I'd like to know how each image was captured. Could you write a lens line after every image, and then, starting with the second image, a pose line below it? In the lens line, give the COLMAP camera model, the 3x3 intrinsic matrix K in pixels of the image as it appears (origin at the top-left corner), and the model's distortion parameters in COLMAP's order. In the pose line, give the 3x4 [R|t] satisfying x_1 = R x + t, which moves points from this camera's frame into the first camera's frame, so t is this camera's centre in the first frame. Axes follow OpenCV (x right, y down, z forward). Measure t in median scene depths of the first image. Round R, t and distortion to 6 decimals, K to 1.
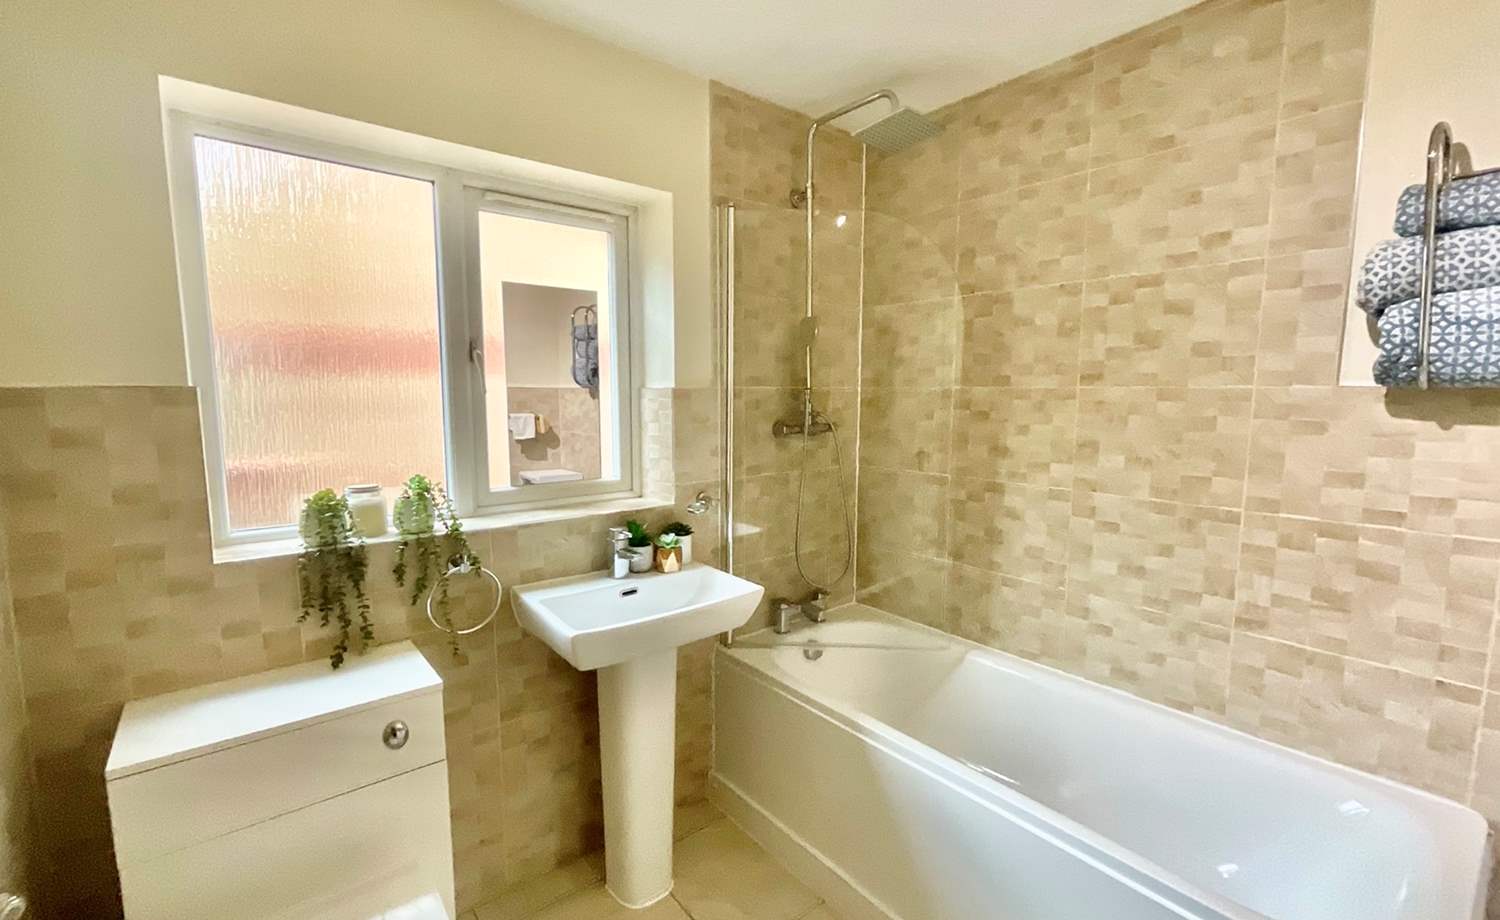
lens RADIAL K [[628.2, 0, 776.6], [0, 628.2, 458.3], [0, 0, 1]] dist [-0.001055, 0.000256]
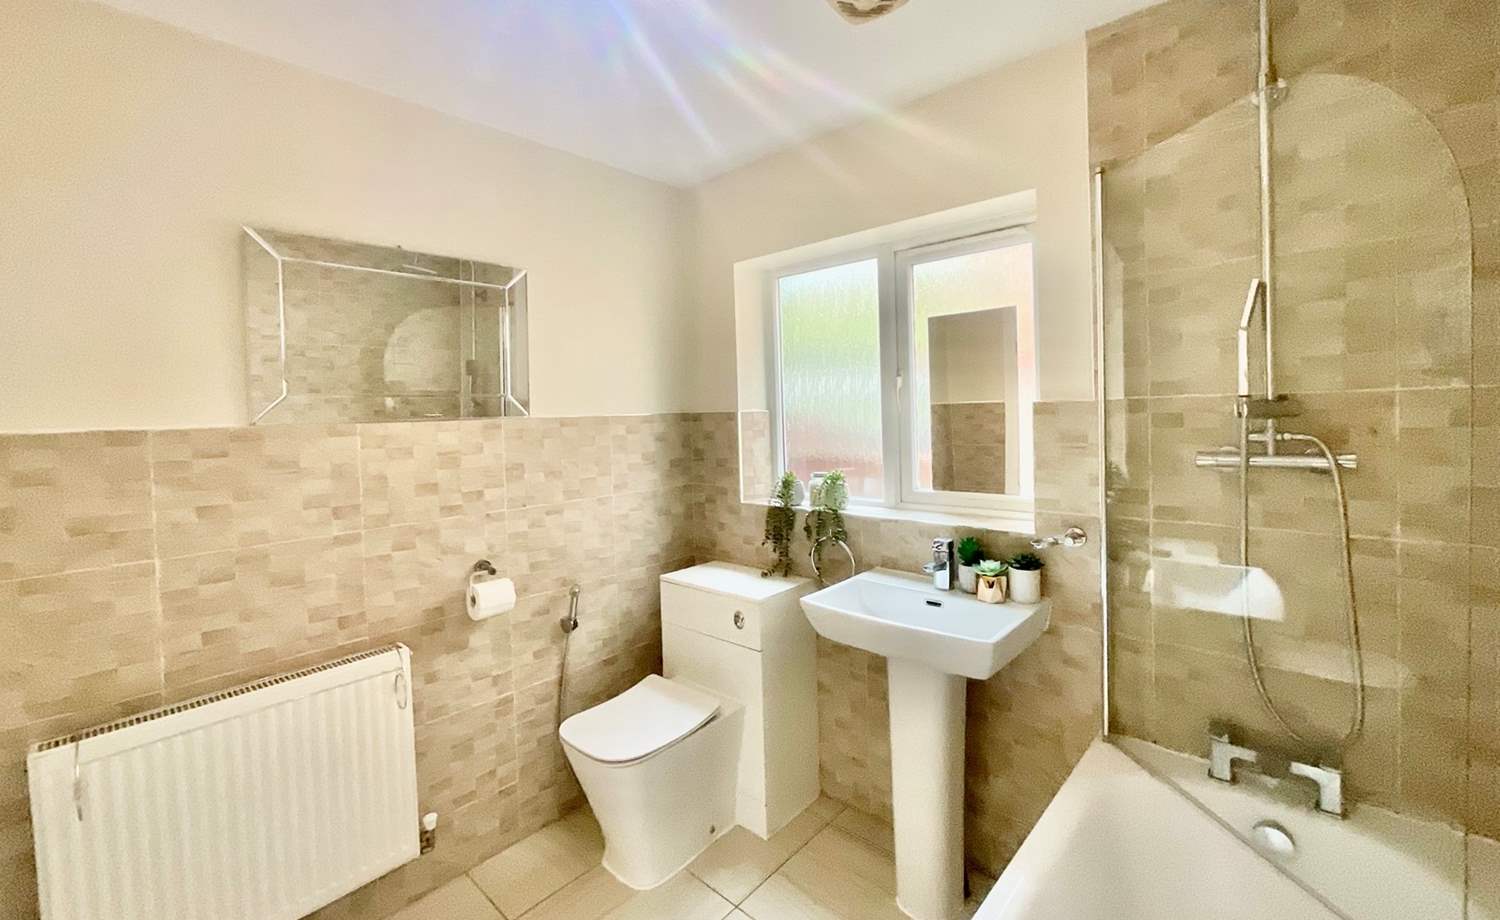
lens RADIAL K [[612.2, 0, 753.0], [0, 612.2, 423.1], [0, 0, 1]] dist [-0.000920, 0.000016]
pose [[0.149001, 0.009947, -0.988787, 0.702045], [-0.083594, 0.996497, -0.002573, -0.051910], [0.985297, 0.083040, 0.149310, 0.536291]]
